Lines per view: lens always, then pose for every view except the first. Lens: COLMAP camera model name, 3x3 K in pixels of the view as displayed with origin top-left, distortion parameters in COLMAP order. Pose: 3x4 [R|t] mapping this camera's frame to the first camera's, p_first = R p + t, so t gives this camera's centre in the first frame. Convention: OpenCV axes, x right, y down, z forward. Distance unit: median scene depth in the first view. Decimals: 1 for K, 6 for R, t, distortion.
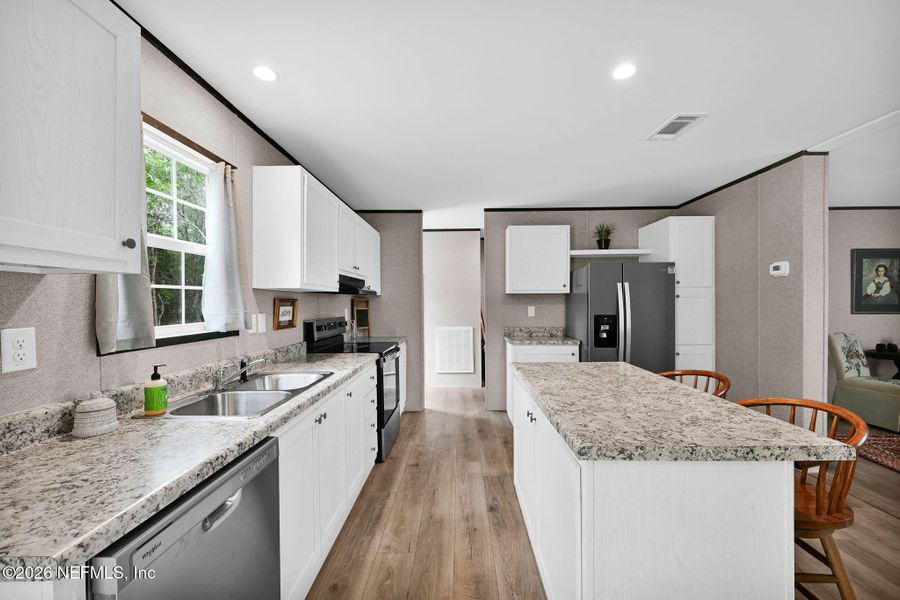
lens RADIAL K [[356.7, 0, 452.5], [0, 356.7, 303.8], [0, 0, 1]] dist [-0.001793, -0.000661]
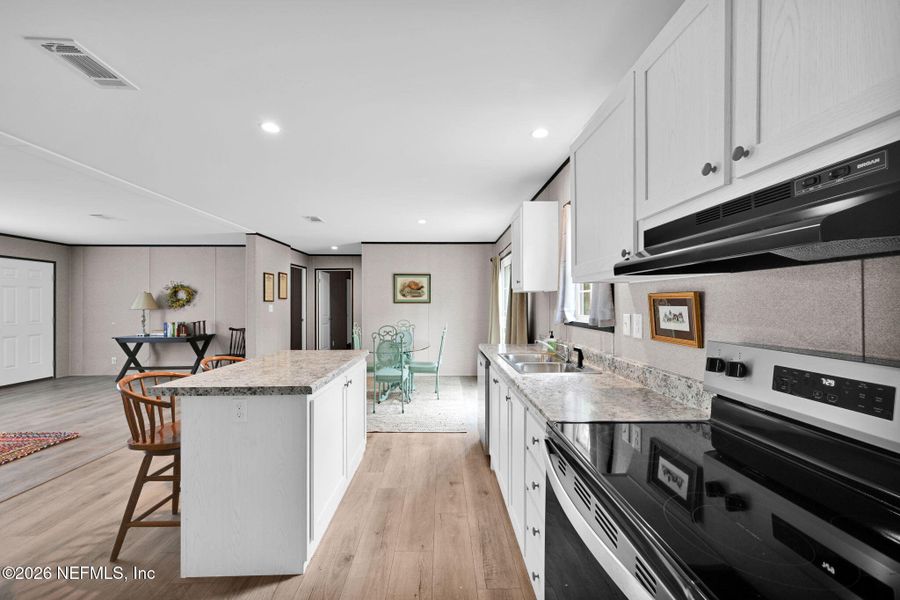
lens RADIAL K [[356.7, 0, 452.5], [0, 356.7, 303.8], [0, 0, 1]] dist [-0.001793, -0.000661]
pose [[-0.998701, 0.010331, -0.049902, -0.070812], [0.010081, 0.999935, 0.005255, -0.001981], [0.049953, 0.004745, -0.998740, 1.398411]]
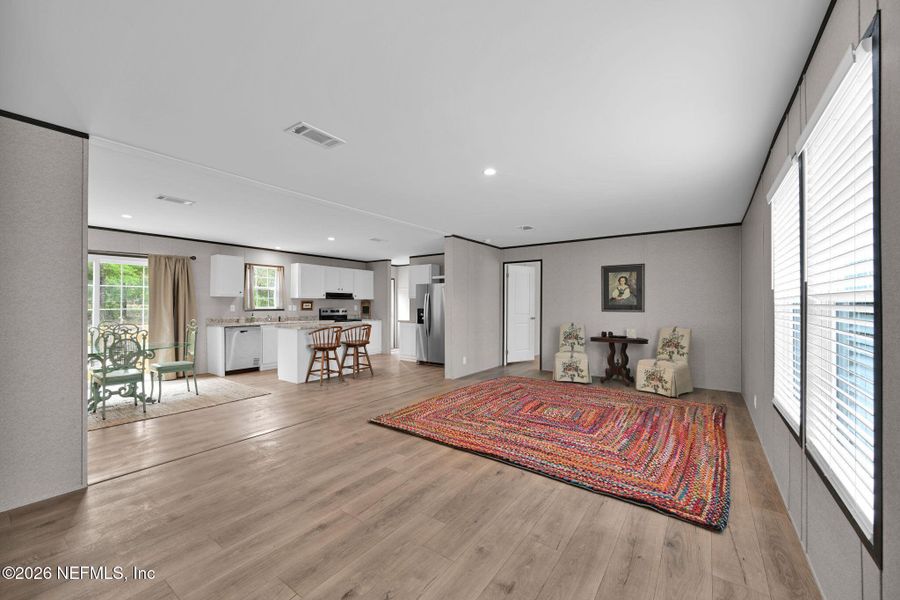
lens RADIAL K [[356.7, 0, 452.5], [0, 356.7, 303.8], [0, 0, 1]] dist [-0.001793, -0.000661]
pose [[0.819348, 0.004052, -0.573283, 2.140172], [-0.008933, 0.999944, -0.005700, 0.015415], [0.573227, 0.009792, 0.819338, -0.757317]]
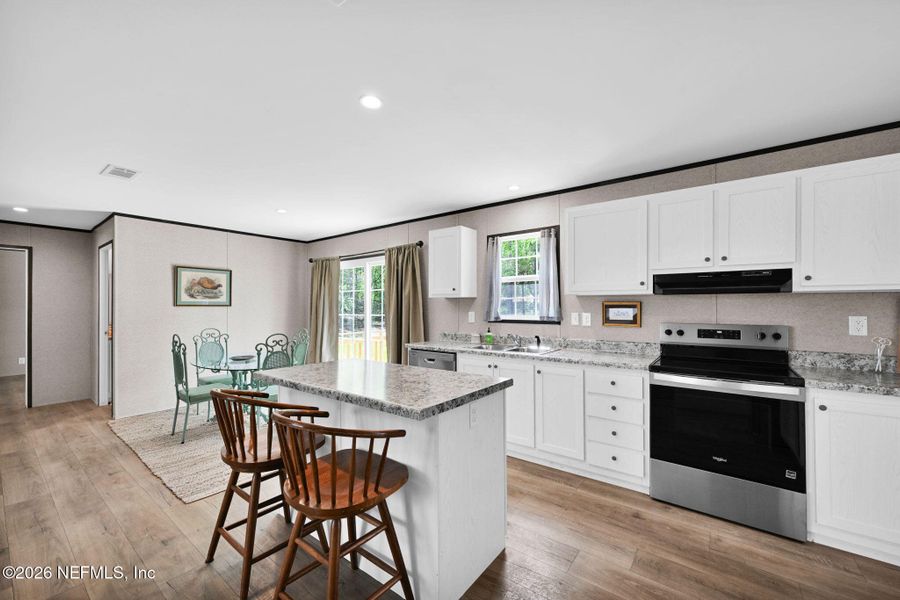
lens RADIAL K [[356.7, 0, 452.5], [0, 356.7, 303.8], [0, 0, 1]] dist [-0.001793, -0.000661]
pose [[-0.585488, 0.003151, -0.810675, 0.744129], [0.002275, 0.999995, 0.002244, -0.009857], [0.810678, -0.000531, -0.585492, 1.111520]]
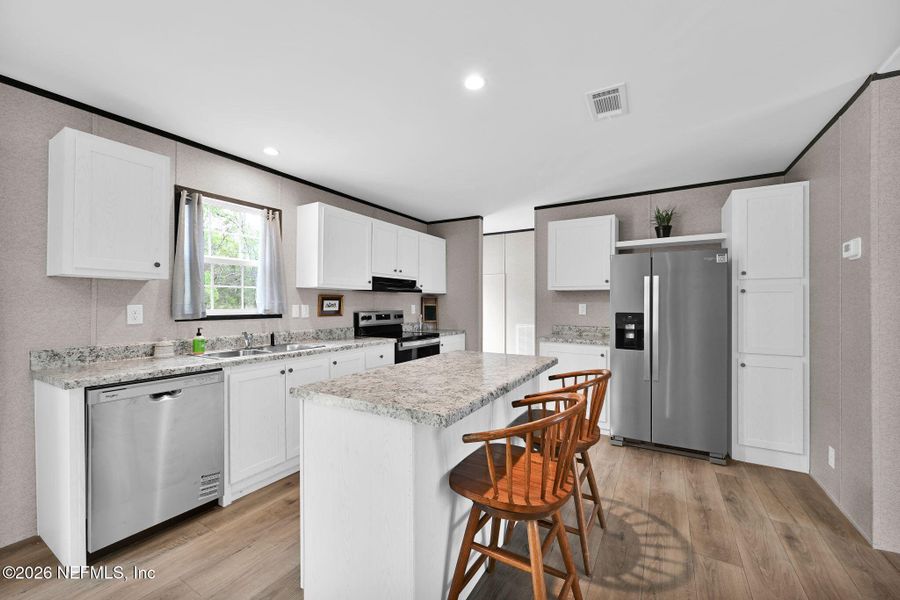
lens RADIAL K [[356.7, 0, 452.5], [0, 356.7, 303.8], [0, 0, 1]] dist [-0.001793, -0.000661]
pose [[0.870284, 0.006380, -0.492509, 0.571461], [-0.008431, 0.999963, -0.001944, 0.017131], [0.492478, 0.005844, 0.870305, 0.012493]]
